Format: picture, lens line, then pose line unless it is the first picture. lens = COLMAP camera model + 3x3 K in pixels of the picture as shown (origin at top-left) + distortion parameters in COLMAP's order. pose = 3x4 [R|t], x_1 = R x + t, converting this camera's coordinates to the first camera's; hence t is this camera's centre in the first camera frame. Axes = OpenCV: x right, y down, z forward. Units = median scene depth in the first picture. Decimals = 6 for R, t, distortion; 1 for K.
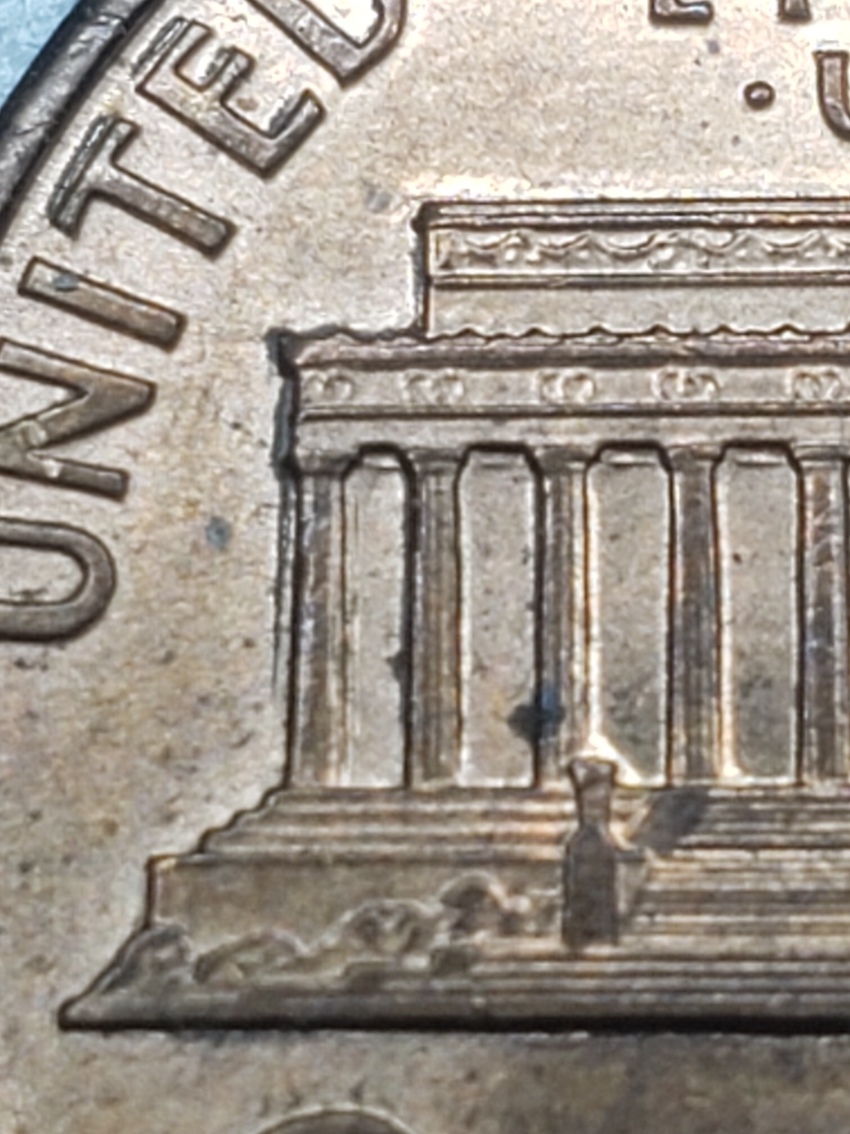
lens RADIAL K [[855.4, 0, 422.6], [0, 855.4, 571.0], [0, 0, 1]] dist [-0.008138, 0.000973]
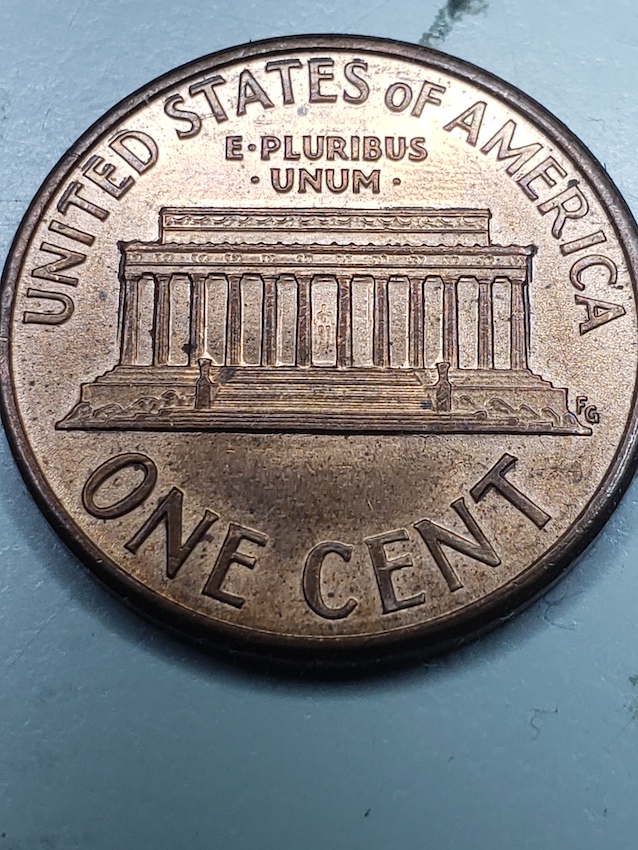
lens RADIAL K [[641.1, 0, 320.3], [0, 641.1, 422.5], [0, 0, 1]] dist [-0.008138, 0.000973]
pose [[0.999470, 0.009984, 0.030985, 0.605834], [-0.008875, 0.999322, -0.035730, 0.581506], [-0.031321, 0.035436, 0.998881, -1.726901]]
